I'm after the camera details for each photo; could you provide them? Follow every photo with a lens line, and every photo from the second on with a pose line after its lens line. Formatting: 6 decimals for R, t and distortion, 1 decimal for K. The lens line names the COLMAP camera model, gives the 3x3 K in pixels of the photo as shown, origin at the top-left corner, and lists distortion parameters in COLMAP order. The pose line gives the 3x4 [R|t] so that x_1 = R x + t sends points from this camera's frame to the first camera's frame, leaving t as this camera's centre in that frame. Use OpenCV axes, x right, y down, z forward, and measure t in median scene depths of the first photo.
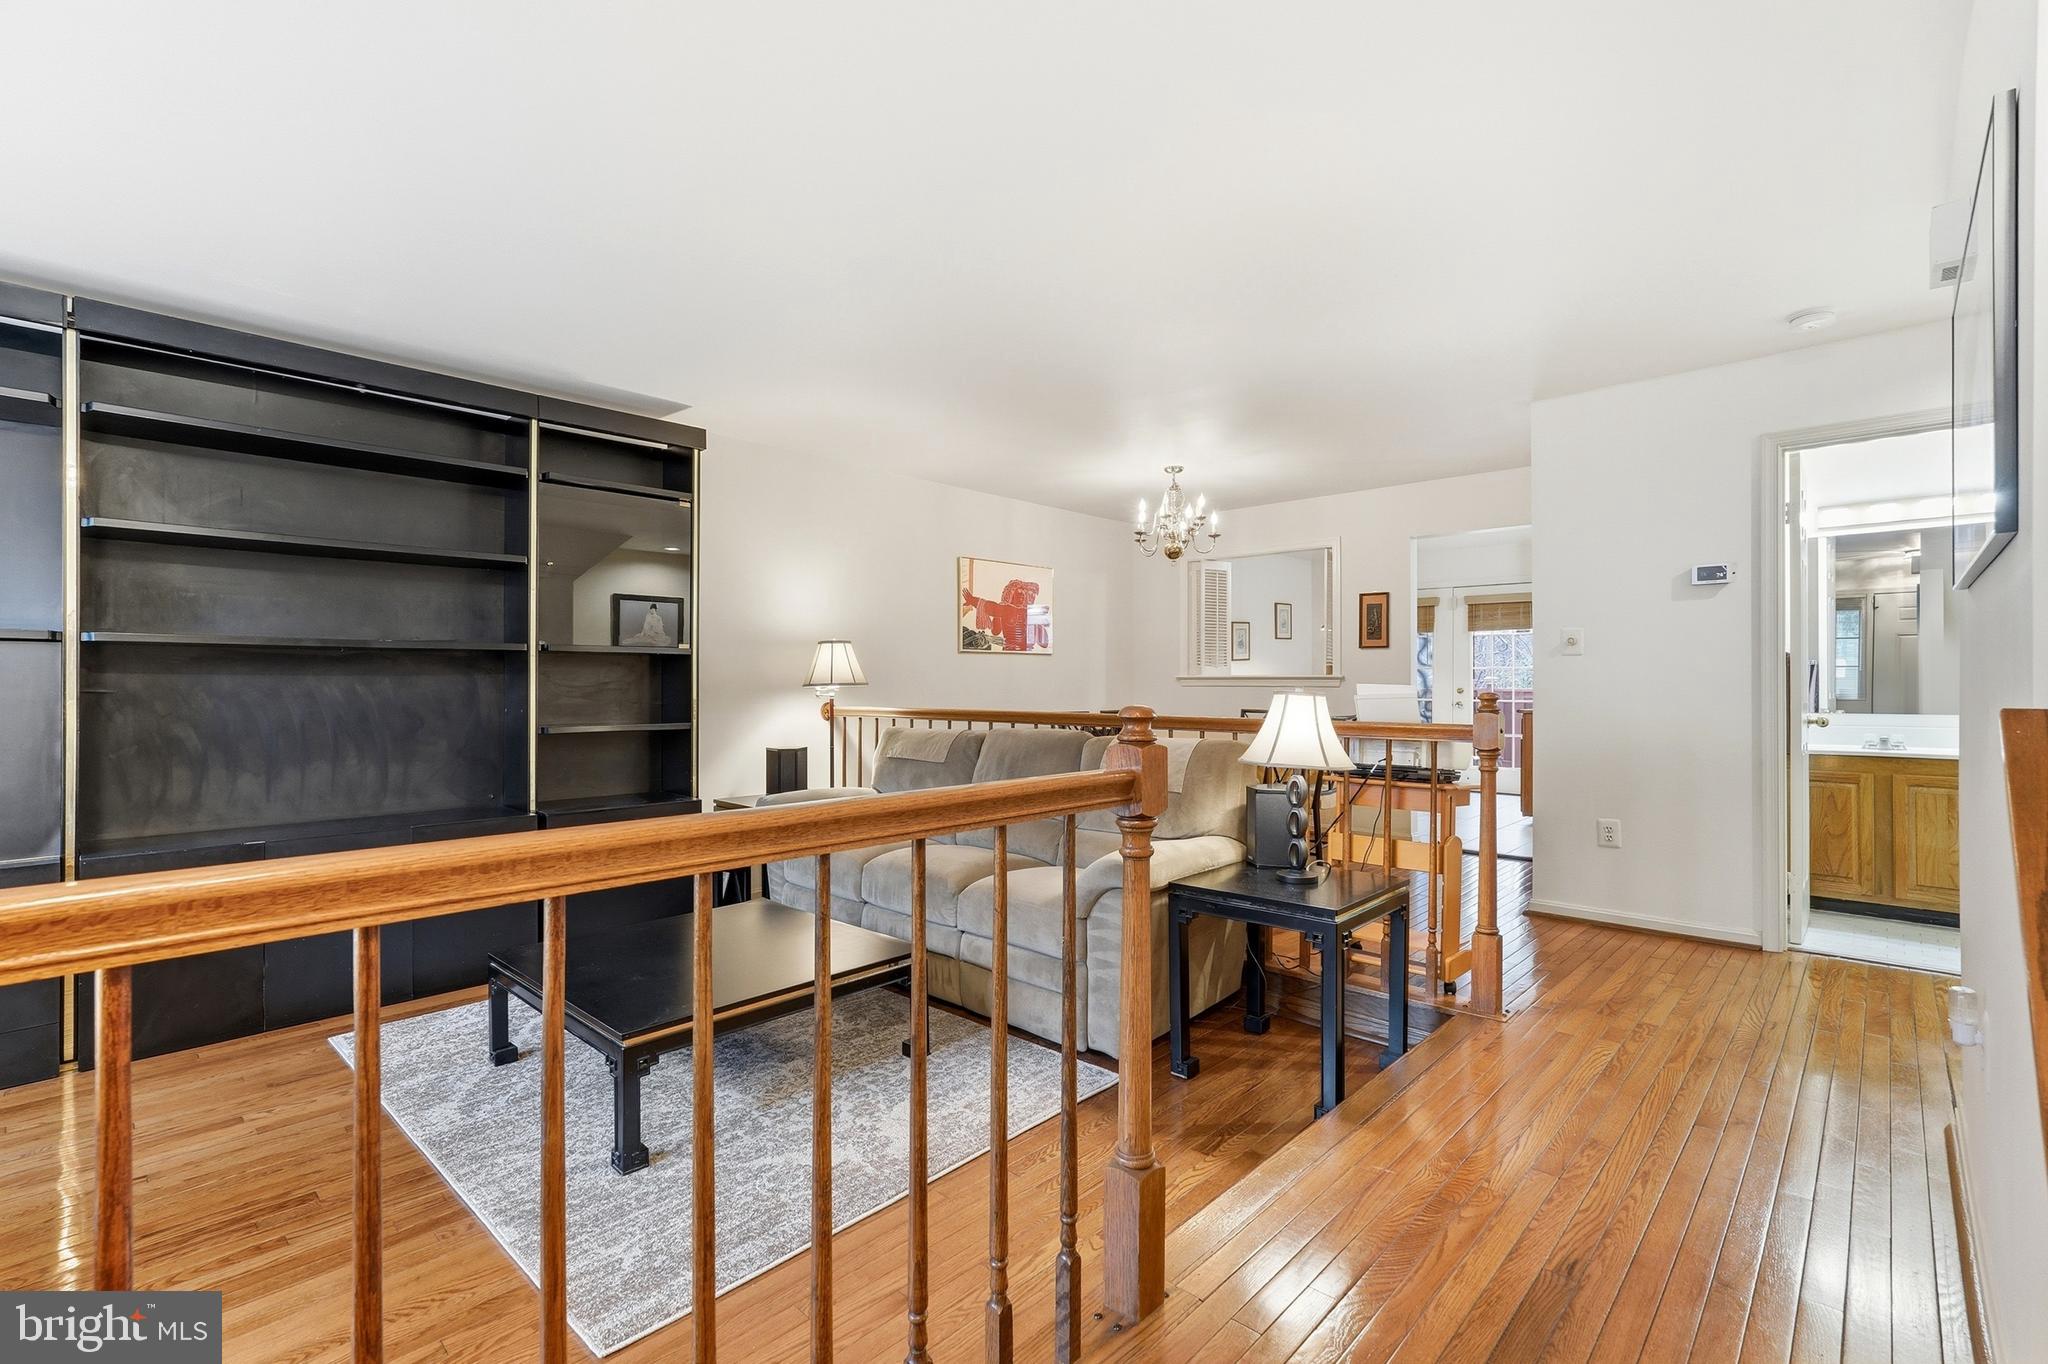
lens RADIAL K [[917.9, 0, 1020.6], [0, 917.9, 681.8], [0, 0, 1]] dist [0.001430, 0.000333]
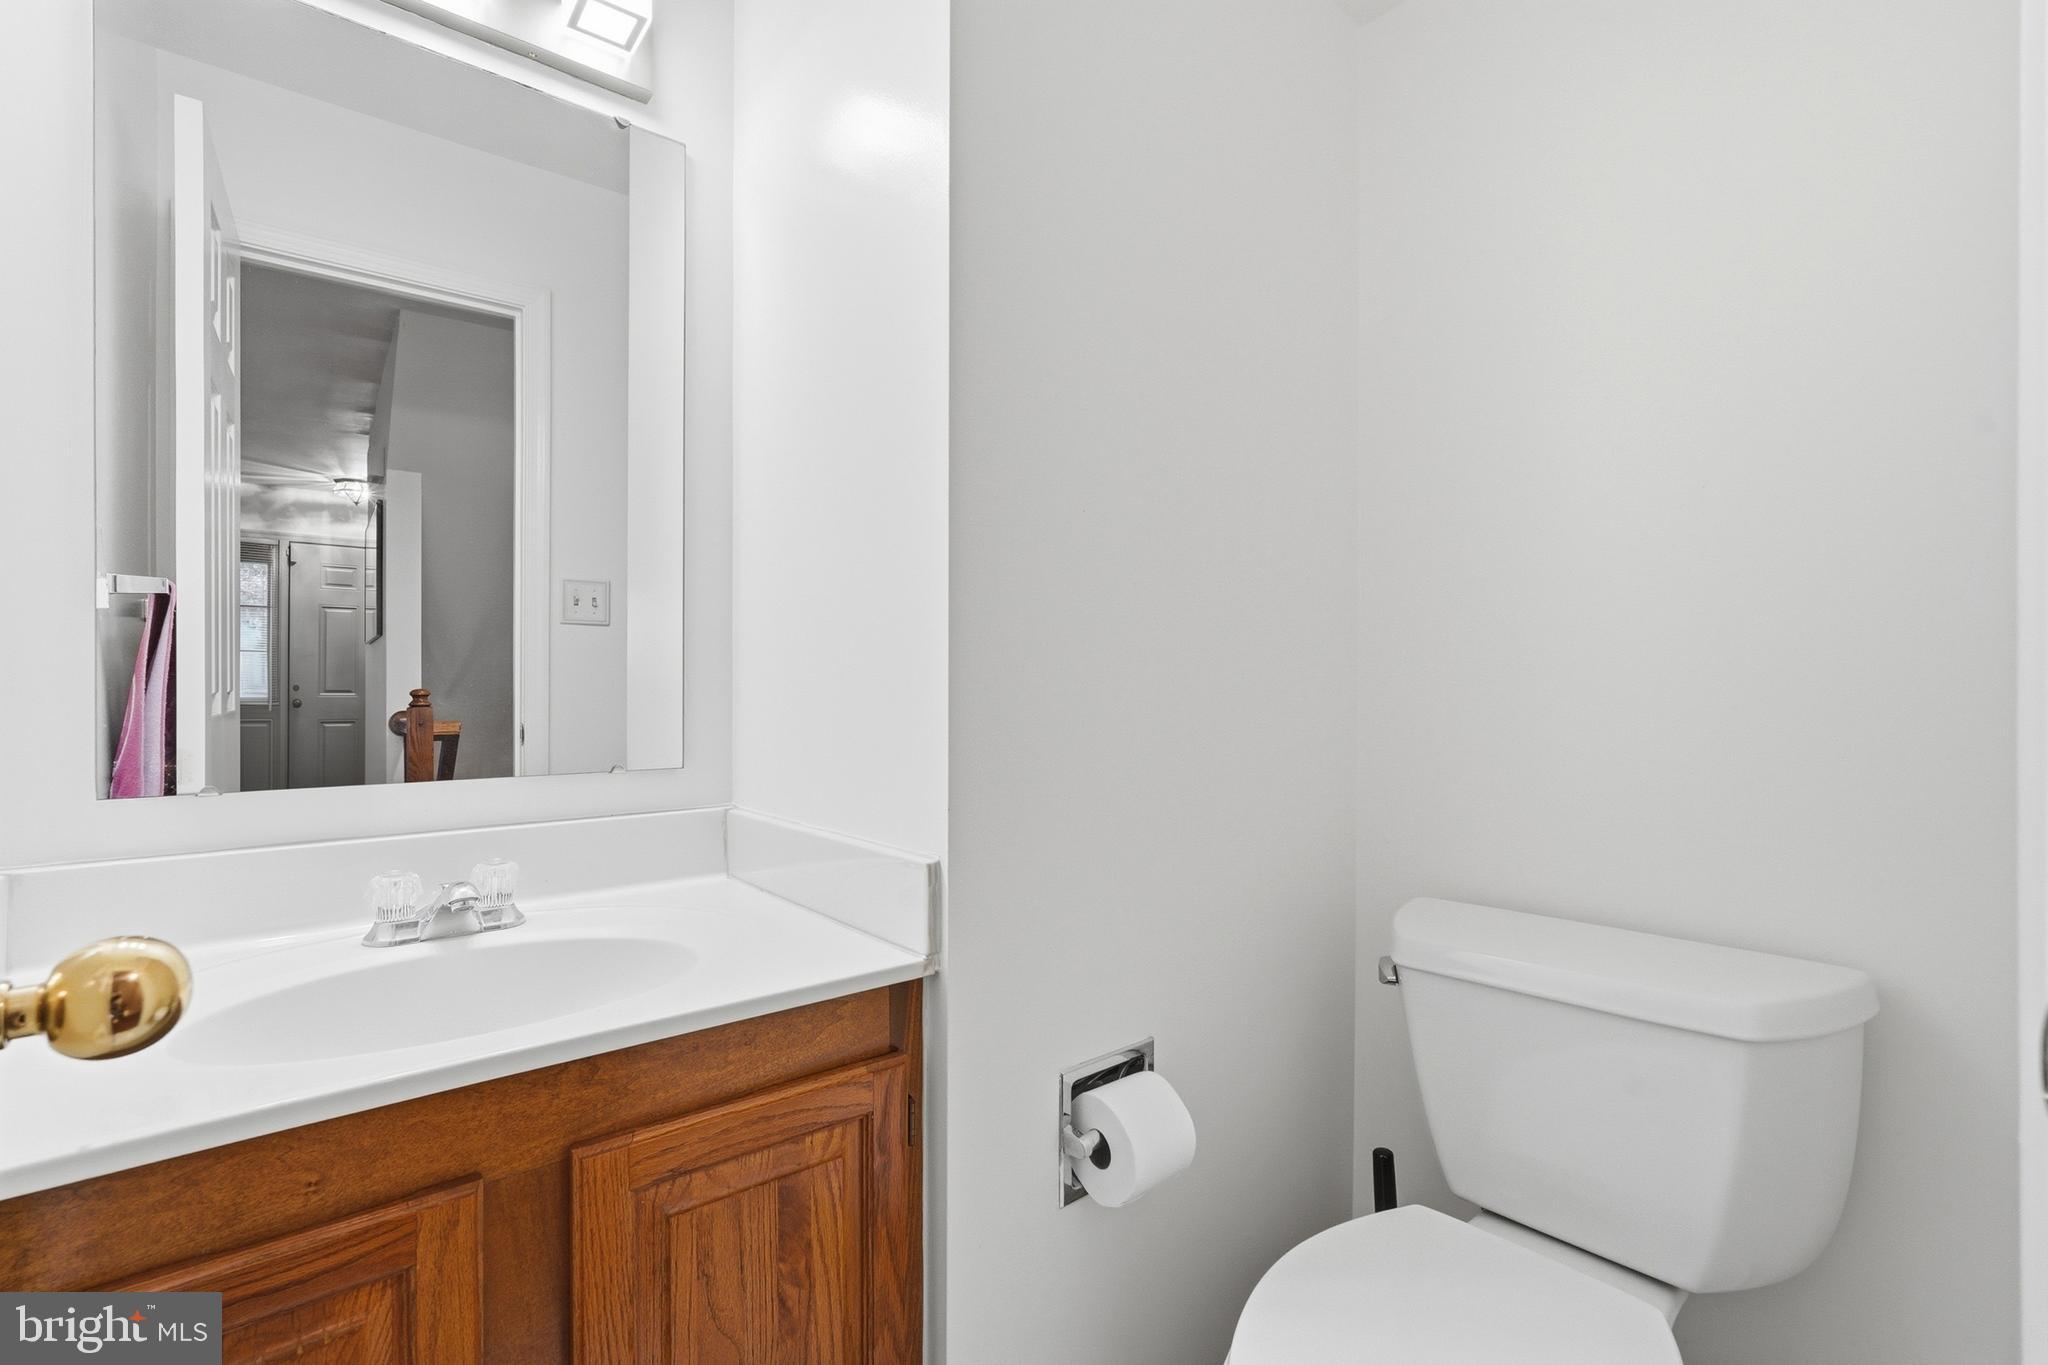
lens RADIAL K [[917.9, 0, 1020.6], [0, 917.9, 682.3], [0, 0, 1]] dist [0.001430, 0.000333]
pose [[0.138418, -0.009338, 0.990330, 0.462312], [-0.004889, 0.999937, 0.010112, 0.005035], [-0.990362, -0.006241, 0.138364, 0.523728]]
